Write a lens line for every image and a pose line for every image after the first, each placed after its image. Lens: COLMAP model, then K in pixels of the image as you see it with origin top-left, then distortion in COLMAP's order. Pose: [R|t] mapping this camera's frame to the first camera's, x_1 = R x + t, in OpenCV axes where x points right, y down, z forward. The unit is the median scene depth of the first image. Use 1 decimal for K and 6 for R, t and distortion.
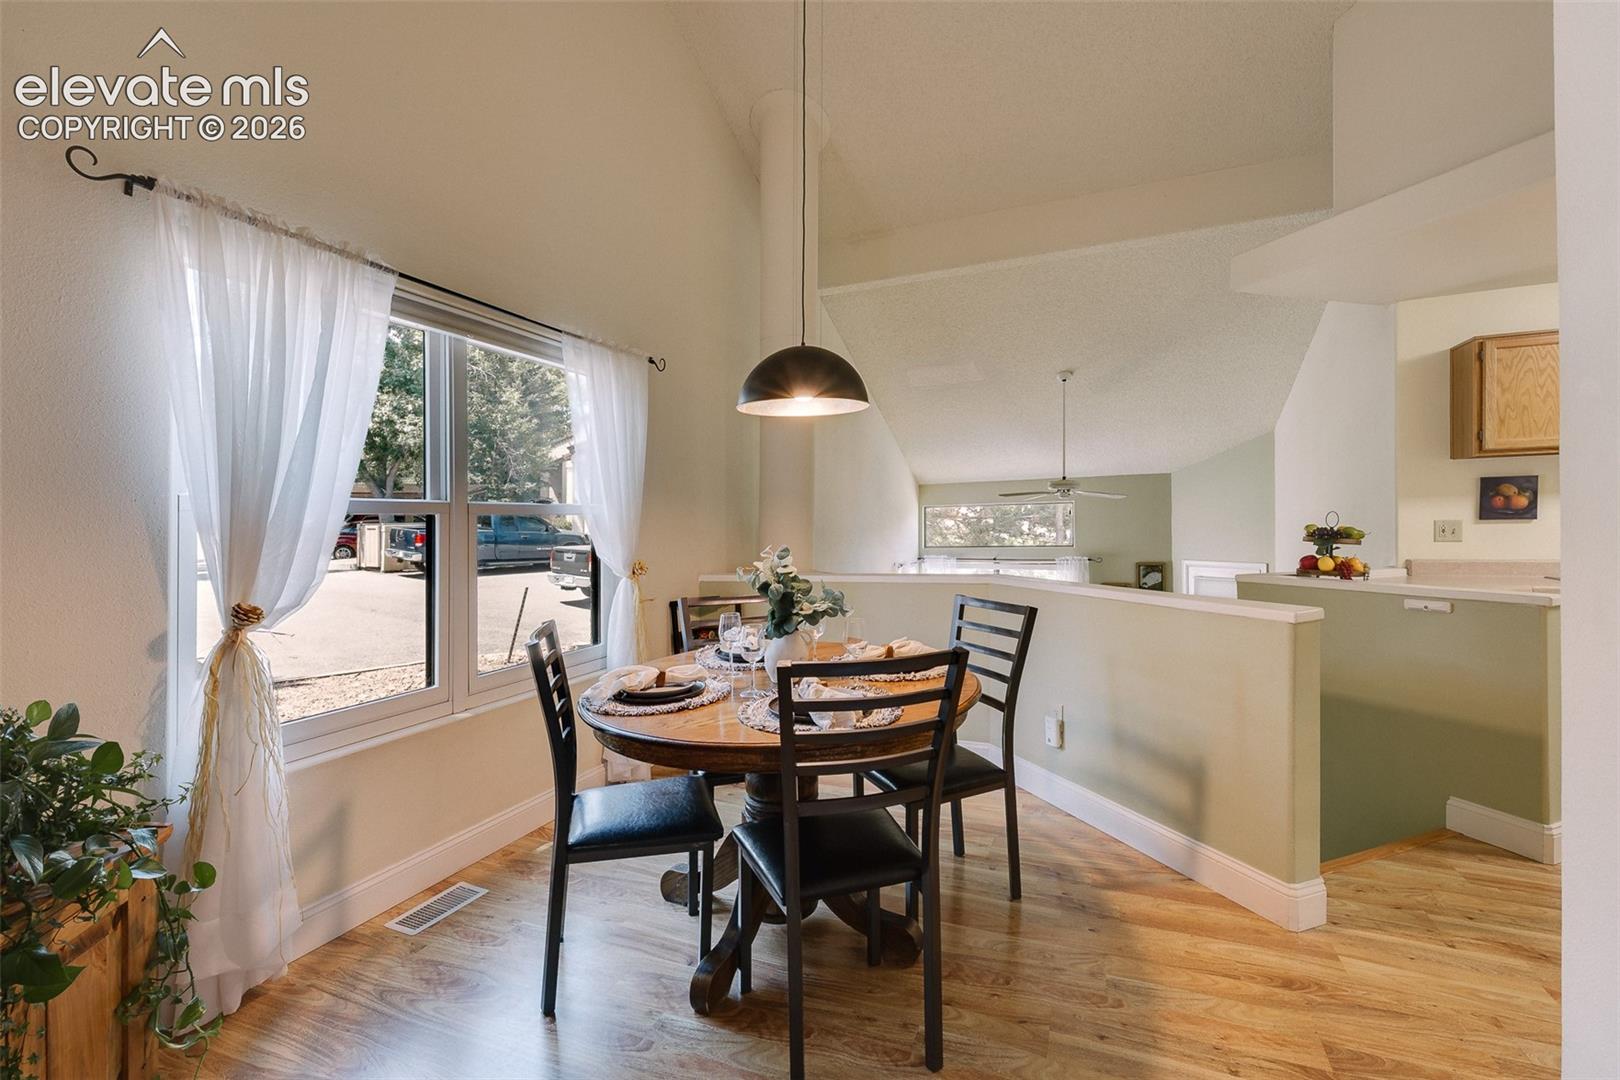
lens RADIAL K [[692.9, 0, 808.4], [0, 692.9, 528.9], [0, 0, 1]] dist [-0.003326, -0.000906]
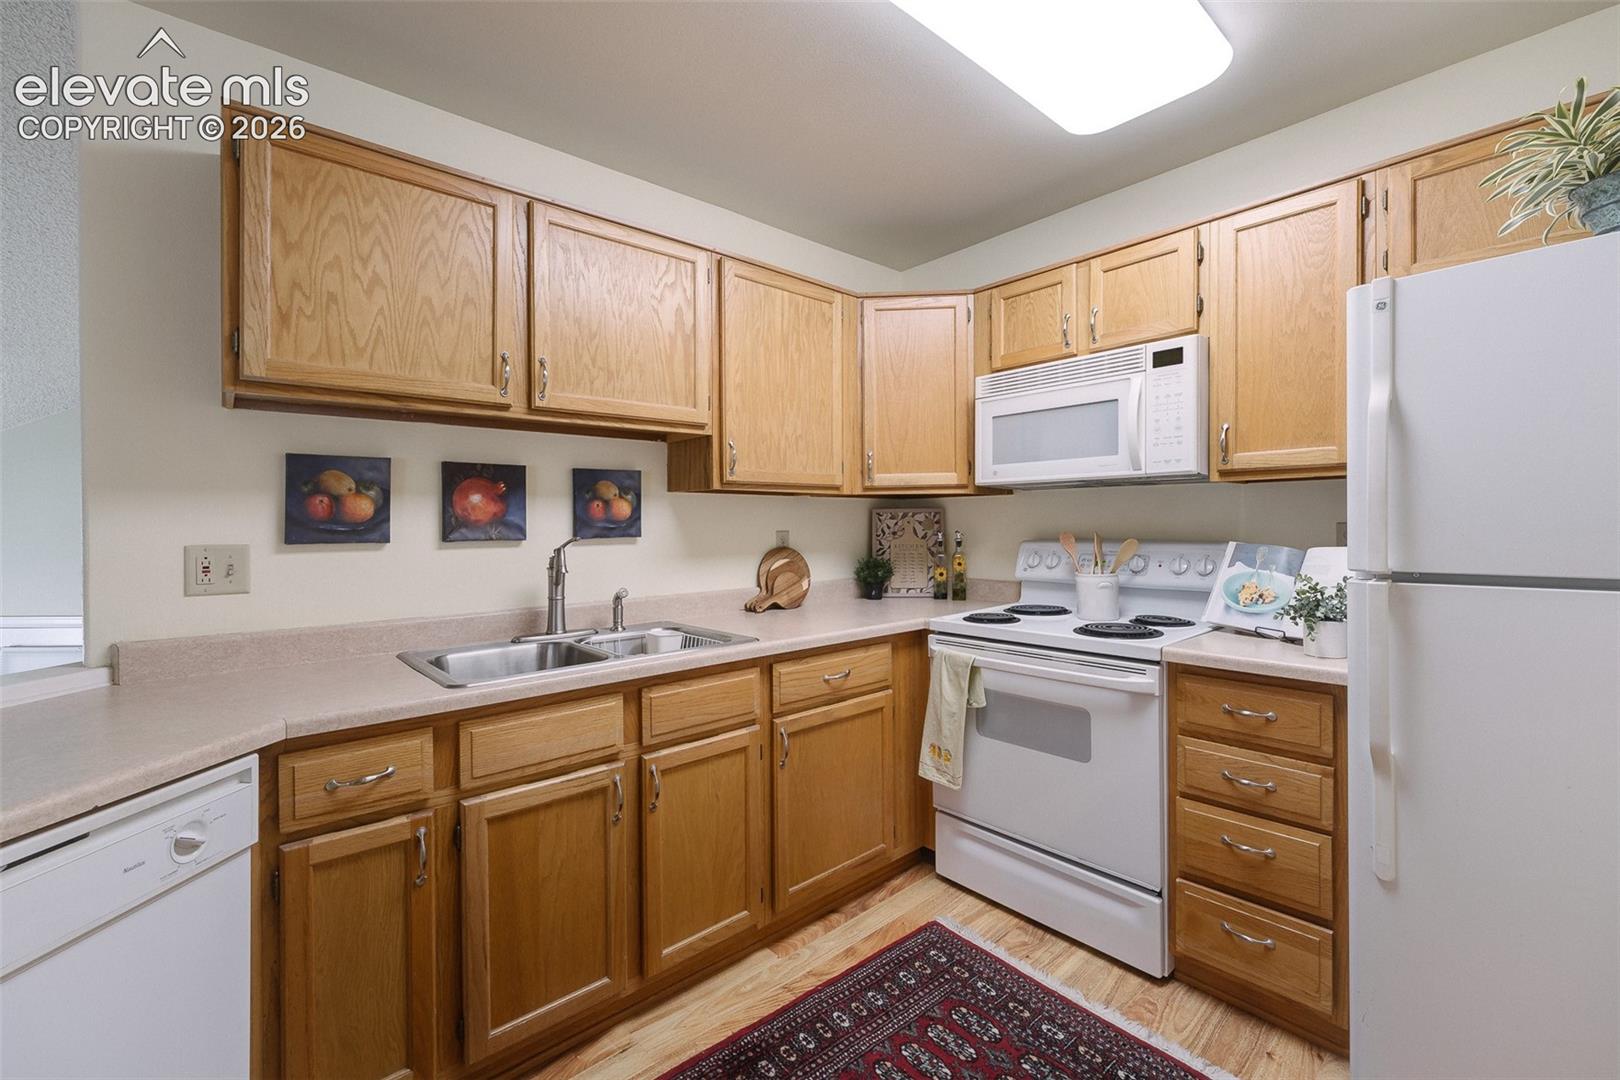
lens RADIAL K [[692.9, 0, 807.6], [0, 692.9, 535.5], [0, 0, 1]] dist [-0.003326, -0.000906]
pose [[0.414569, 0.000316, 0.910018, 0.714500], [-0.000396, 1.000000, -0.000166, -0.019689], [-0.910018, -0.000291, 0.414569, 0.500521]]
